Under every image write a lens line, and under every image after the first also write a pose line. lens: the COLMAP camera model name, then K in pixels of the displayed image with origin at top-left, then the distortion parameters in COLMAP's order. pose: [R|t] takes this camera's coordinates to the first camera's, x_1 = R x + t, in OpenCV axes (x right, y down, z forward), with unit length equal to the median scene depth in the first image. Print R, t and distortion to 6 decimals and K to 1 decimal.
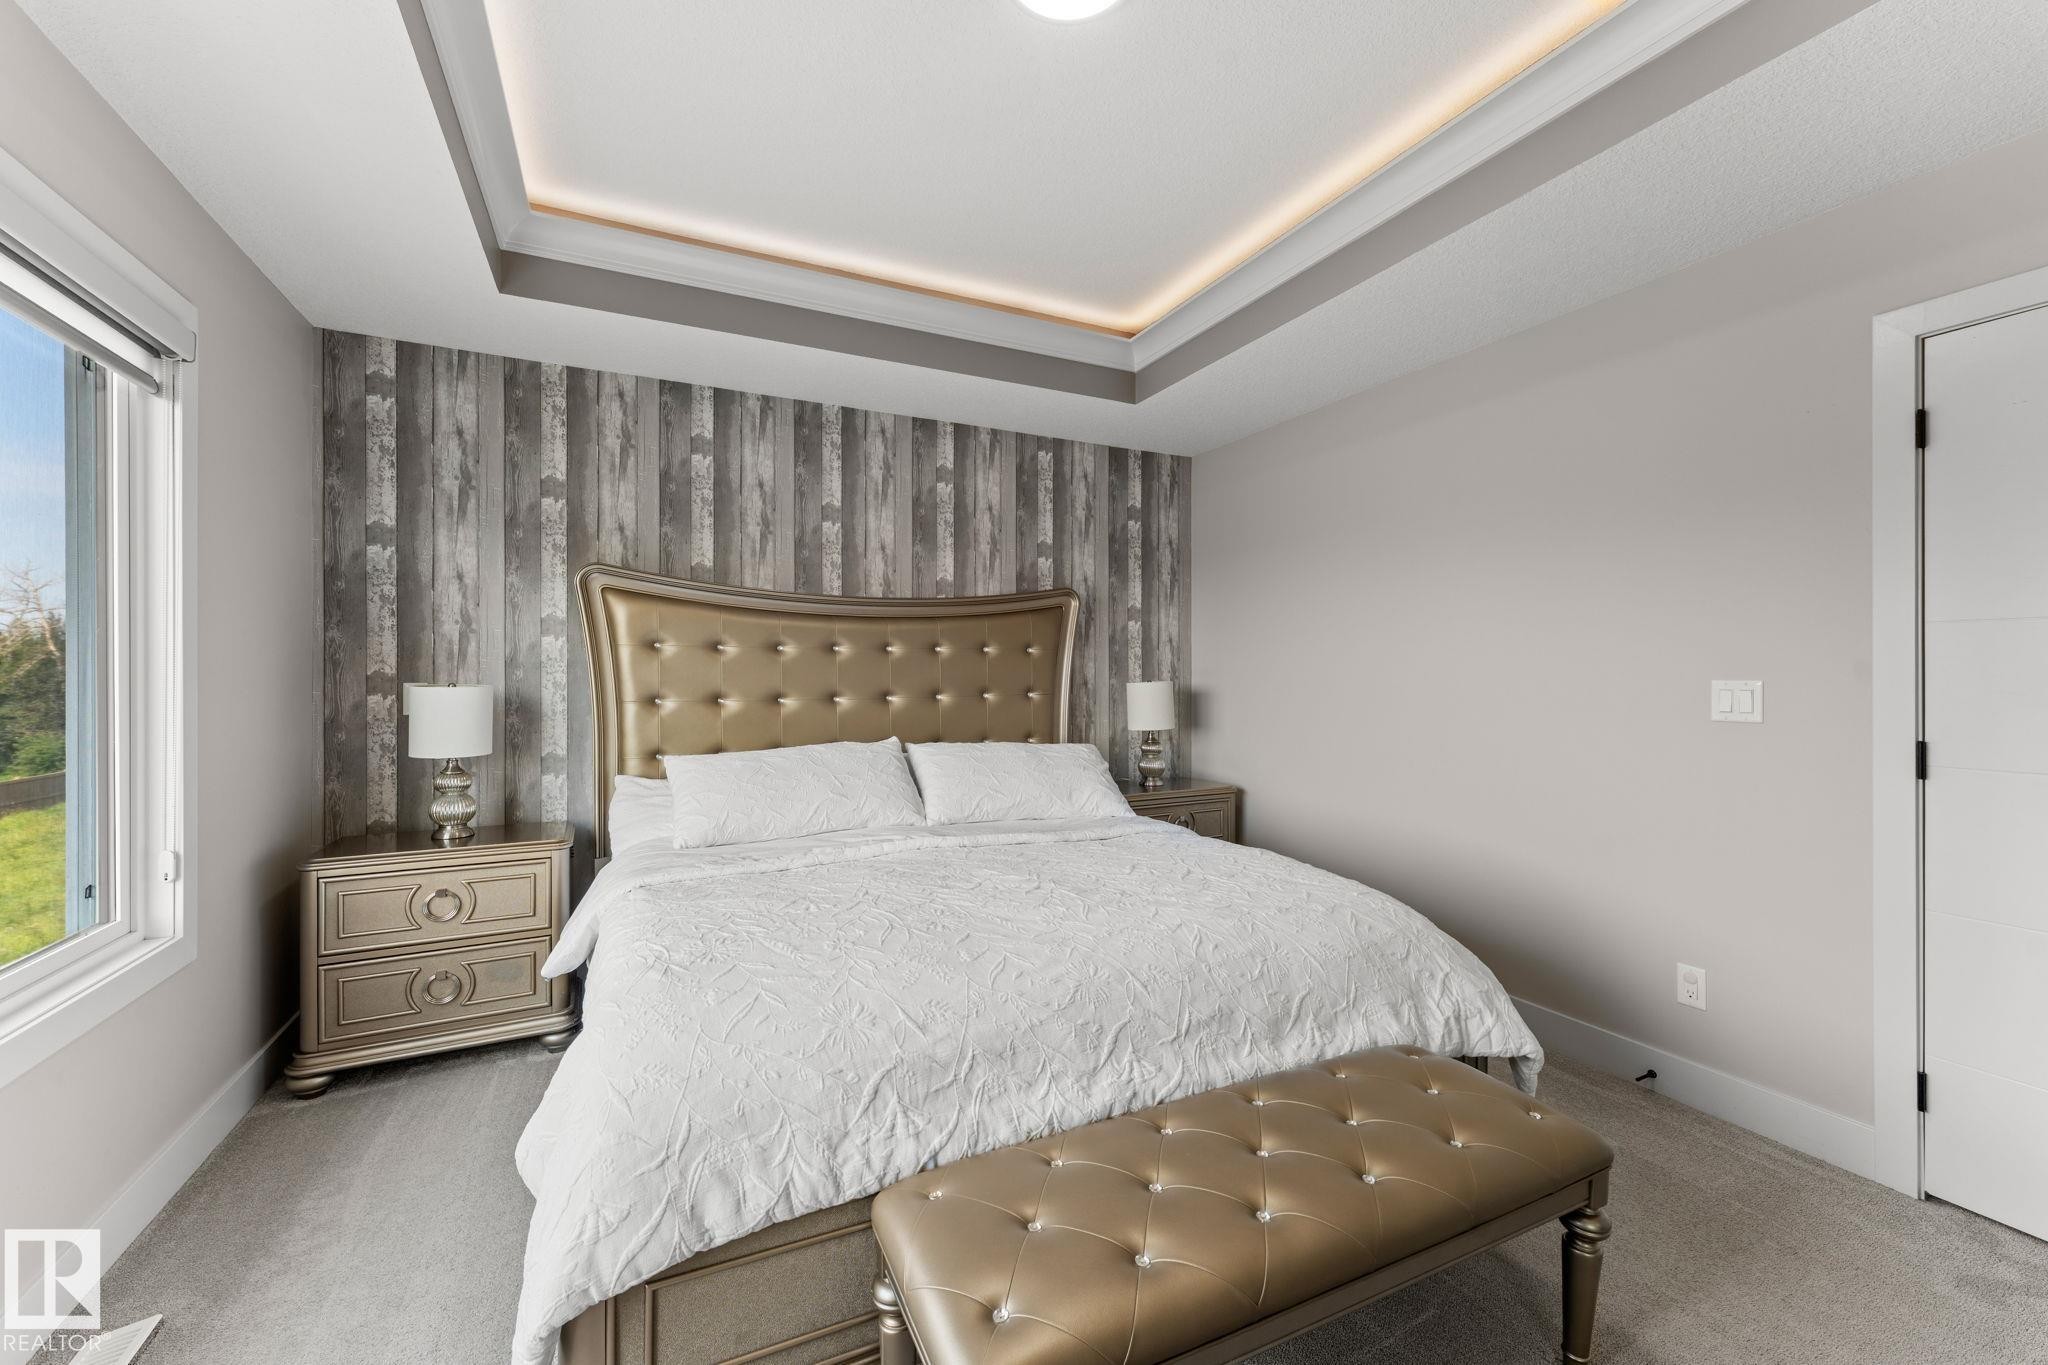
lens RADIAL K [[821.0, 0, 1029.2], [0, 821.0, 683.0], [0, 0, 1]] dist [-0.001132, -0.000227]
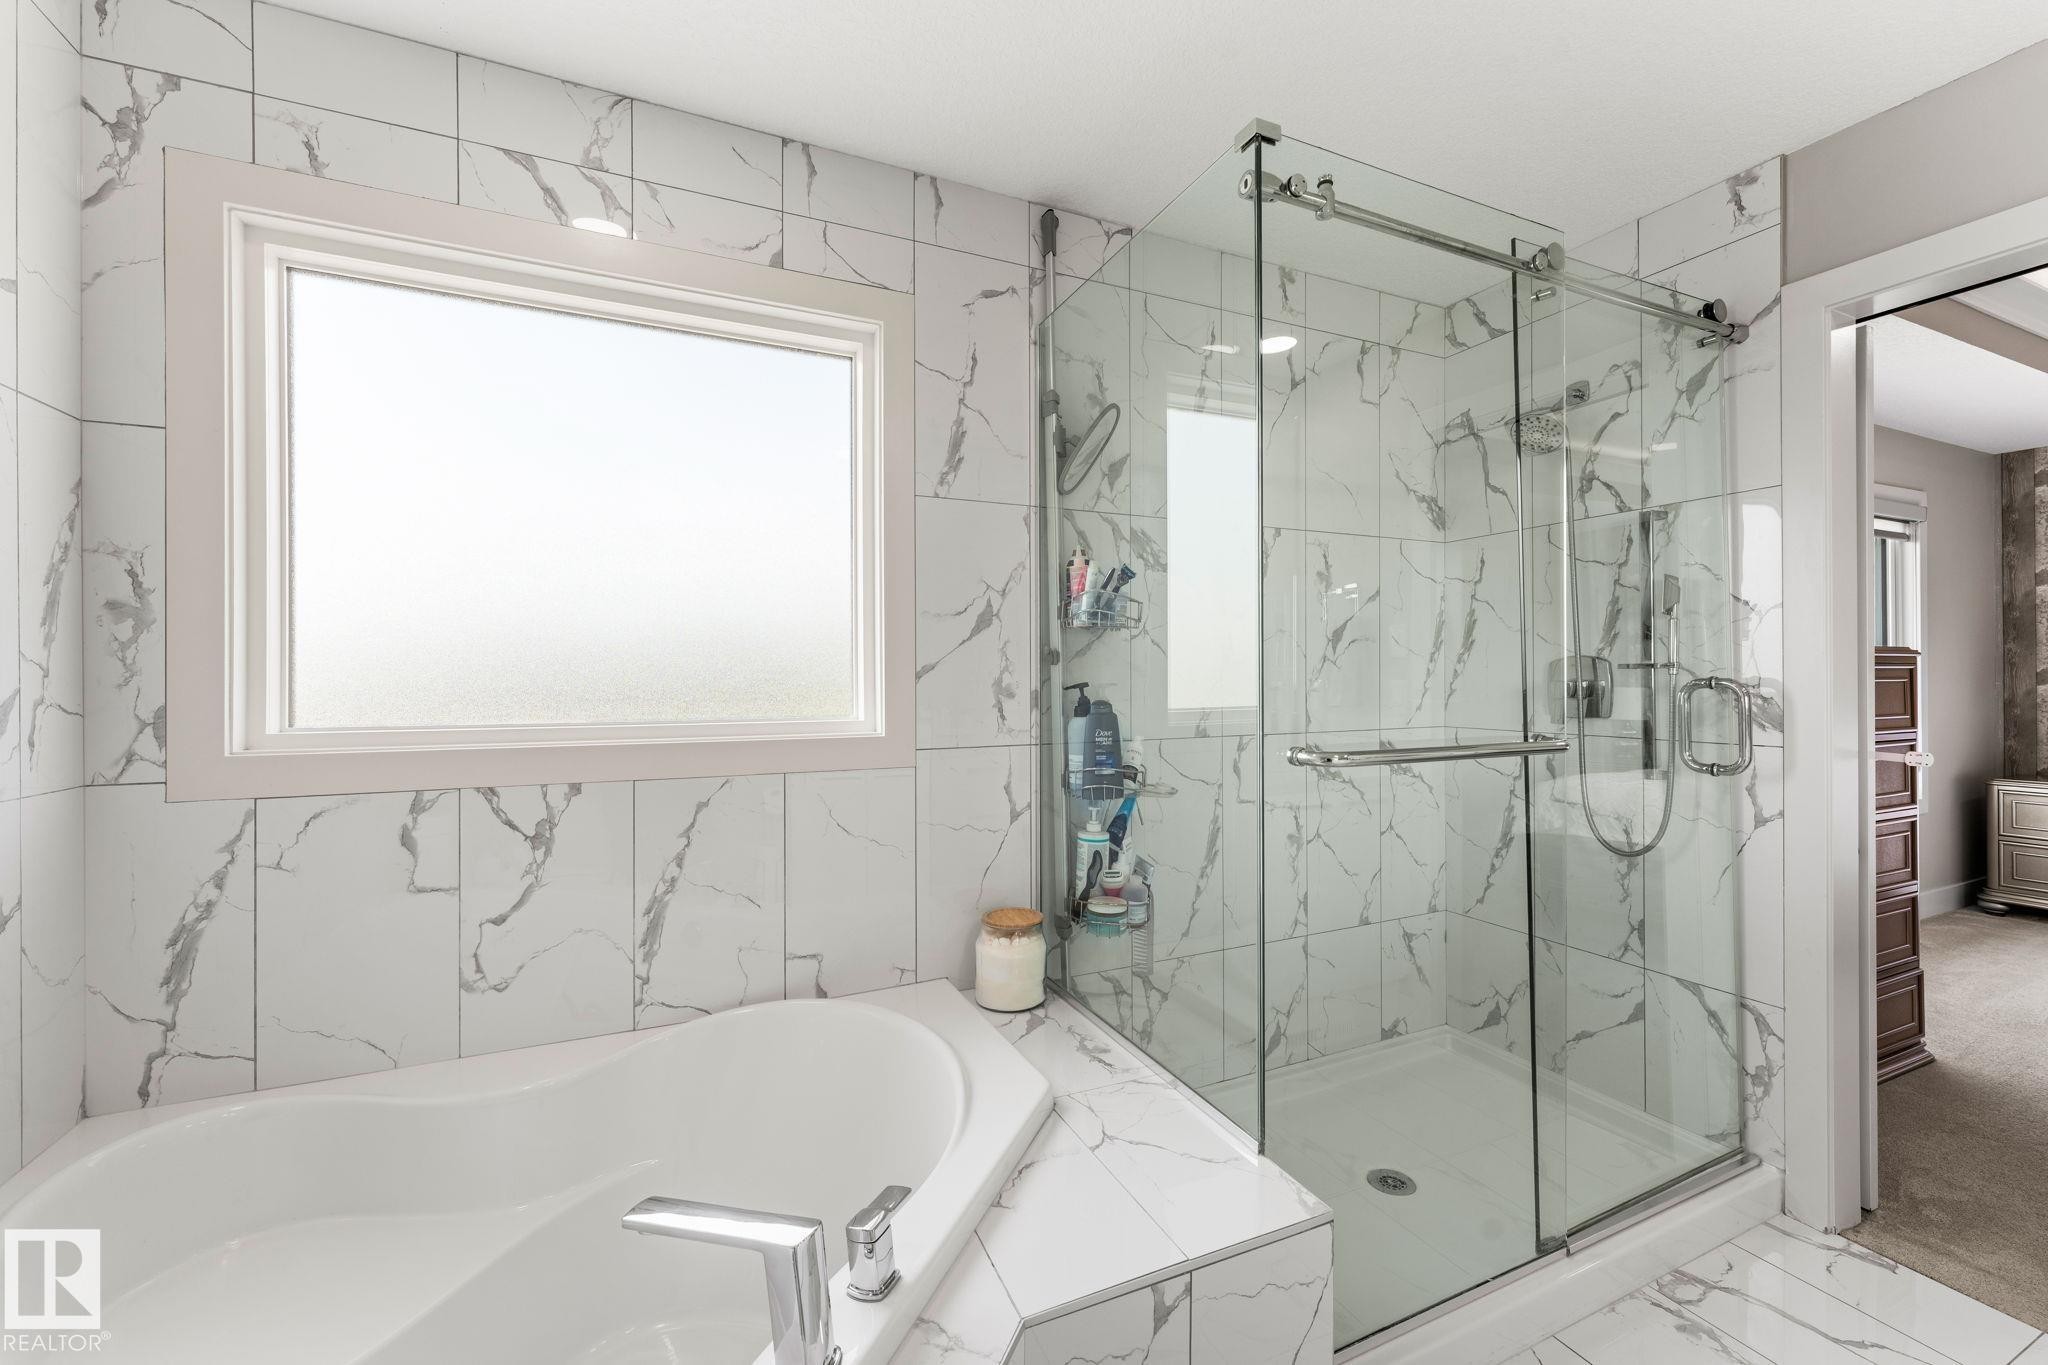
lens RADIAL K [[821.0, 0, 1029.2], [0, 821.0, 683.0], [0, 0, 1]] dist [-0.001132, -0.000227]
pose [[-0.018901, -0.001701, -0.999820, 0.781181], [0.003218, 0.999993, -0.001762, 0.008571], [0.999816, -0.003251, -0.018895, -0.877889]]
